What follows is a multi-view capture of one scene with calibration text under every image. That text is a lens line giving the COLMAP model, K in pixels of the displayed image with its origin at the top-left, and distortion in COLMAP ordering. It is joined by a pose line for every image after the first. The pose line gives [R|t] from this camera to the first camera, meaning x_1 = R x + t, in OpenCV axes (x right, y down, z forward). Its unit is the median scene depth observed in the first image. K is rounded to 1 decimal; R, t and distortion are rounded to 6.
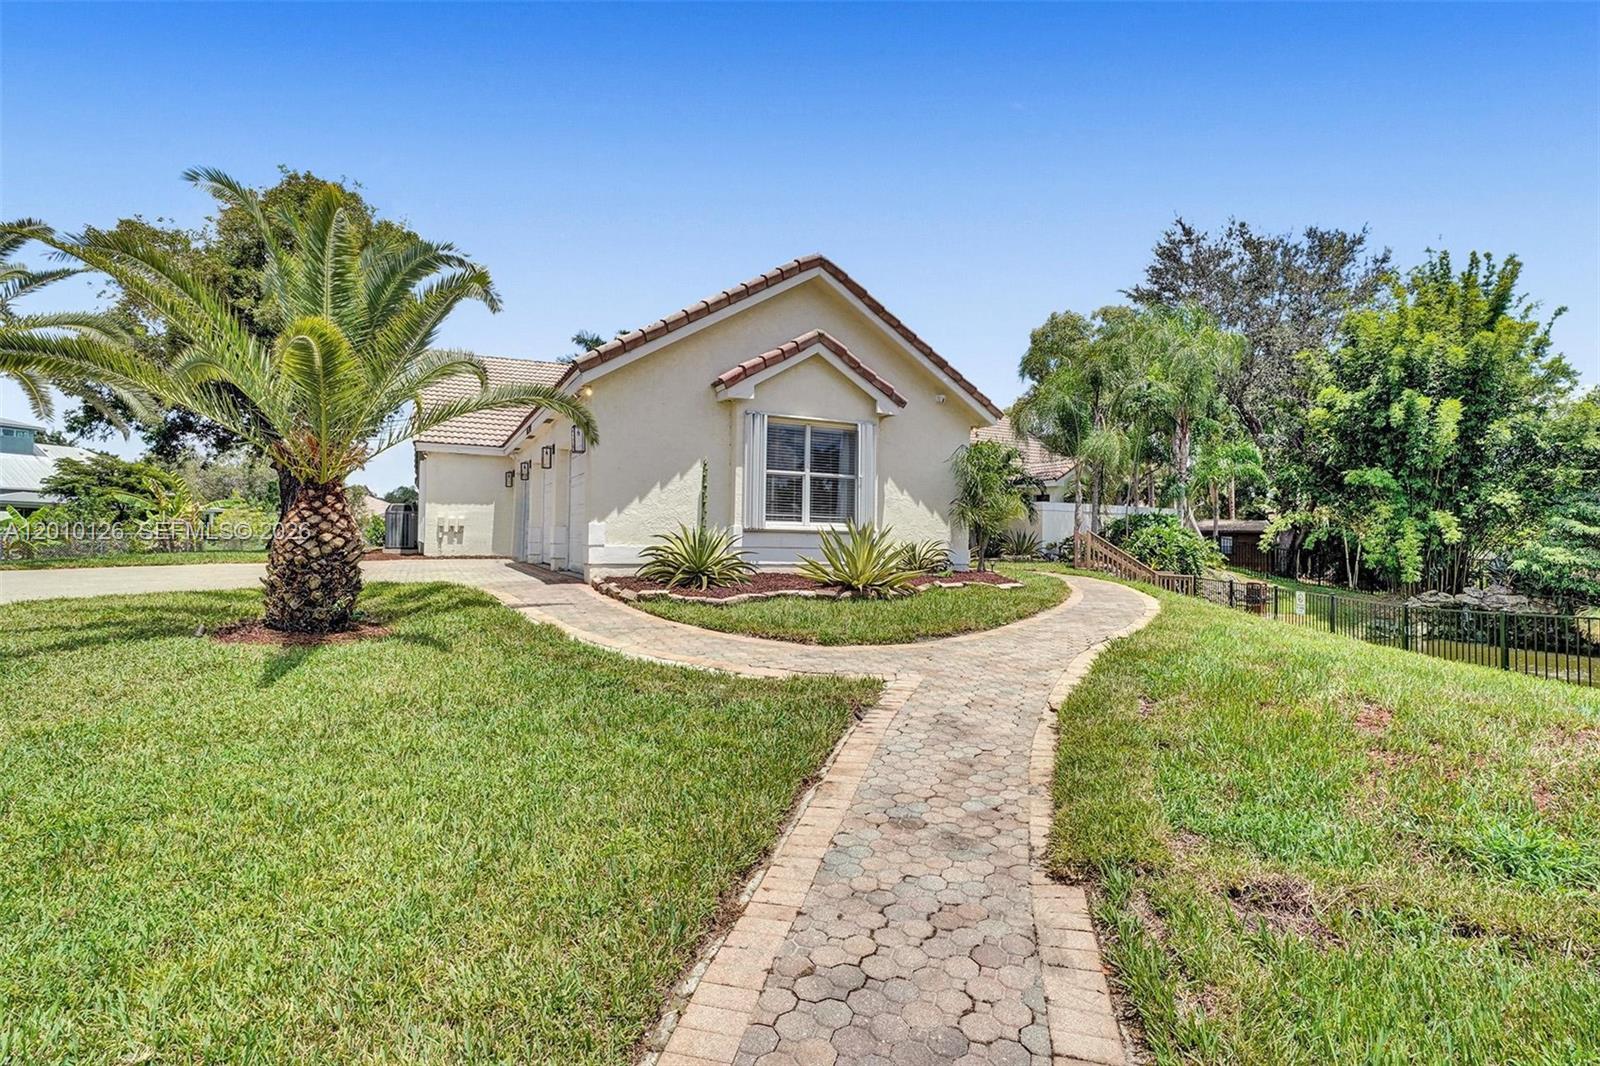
lens RADIAL K [[750.5, 0, 806.6], [0, 750.5, 533.4], [0, 0, 1]] dist [-0.062293, 0.022394]
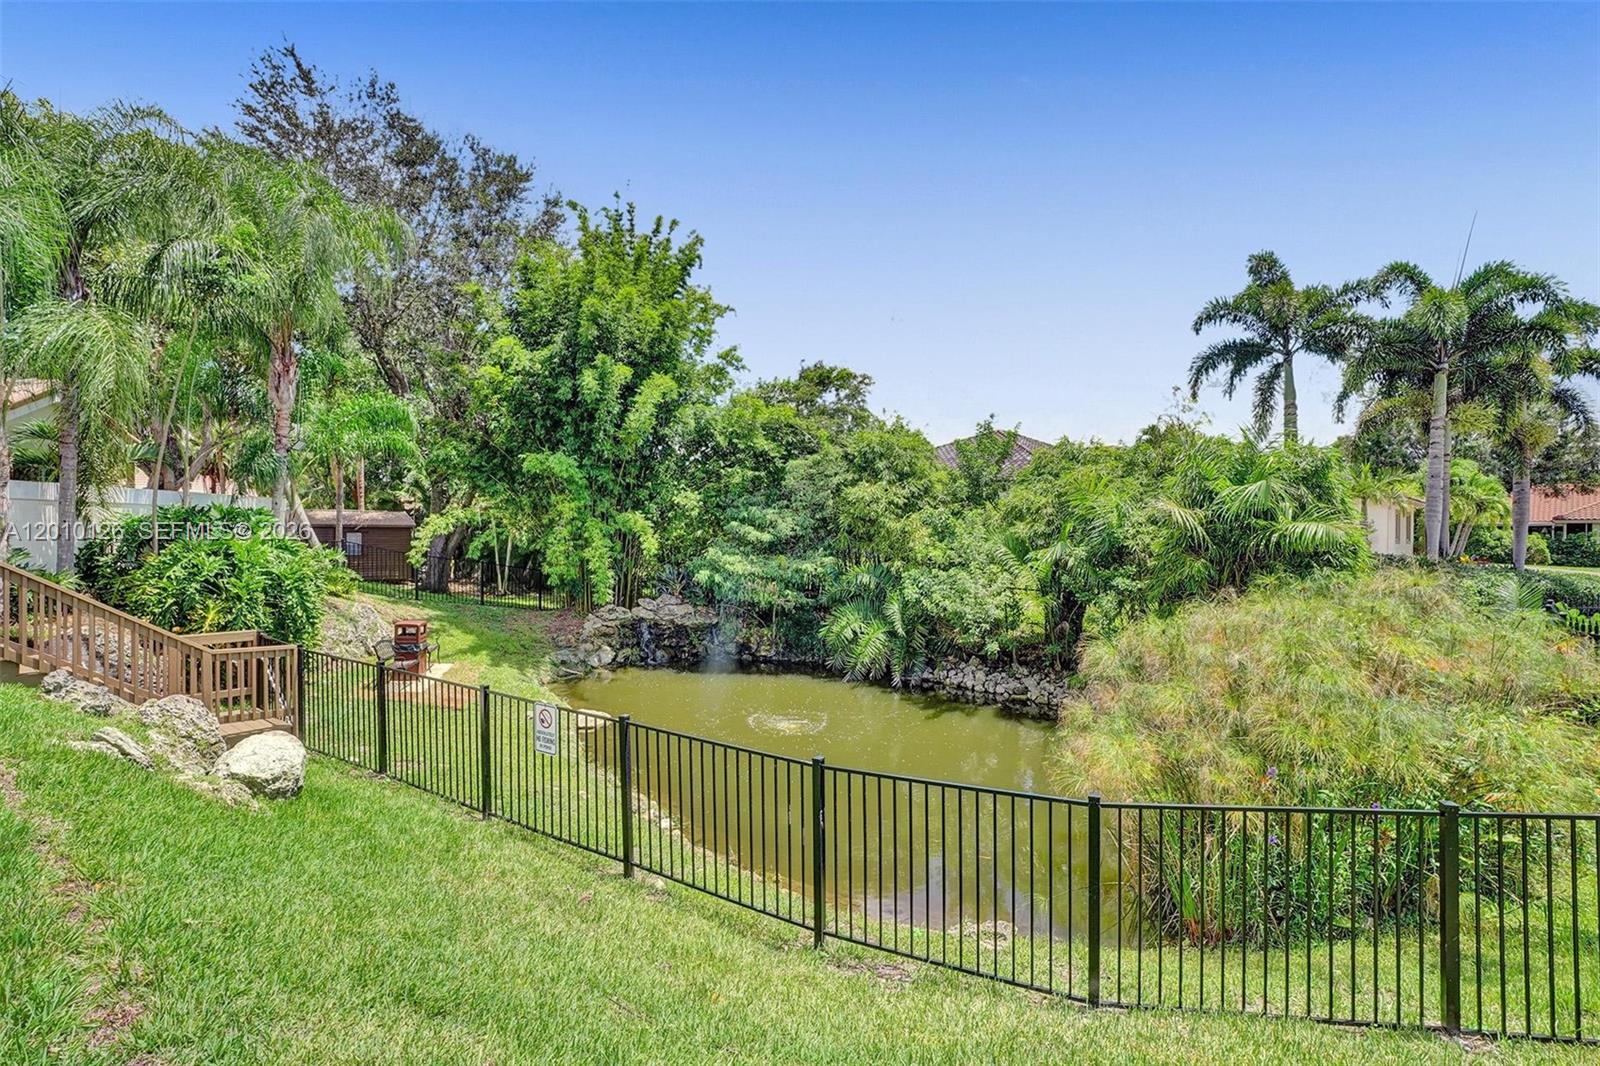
lens RADIAL K [[750.5, 0, 806.6], [0, 750.5, 533.4], [0, 0, 1]] dist [-0.062293, 0.022394]
pose [[0.475648, -0.011145, 0.879565, 0.217555], [-0.010370, 0.999779, 0.018276, -0.022291], [-0.879575, -0.017814, 0.475427, 0.398441]]
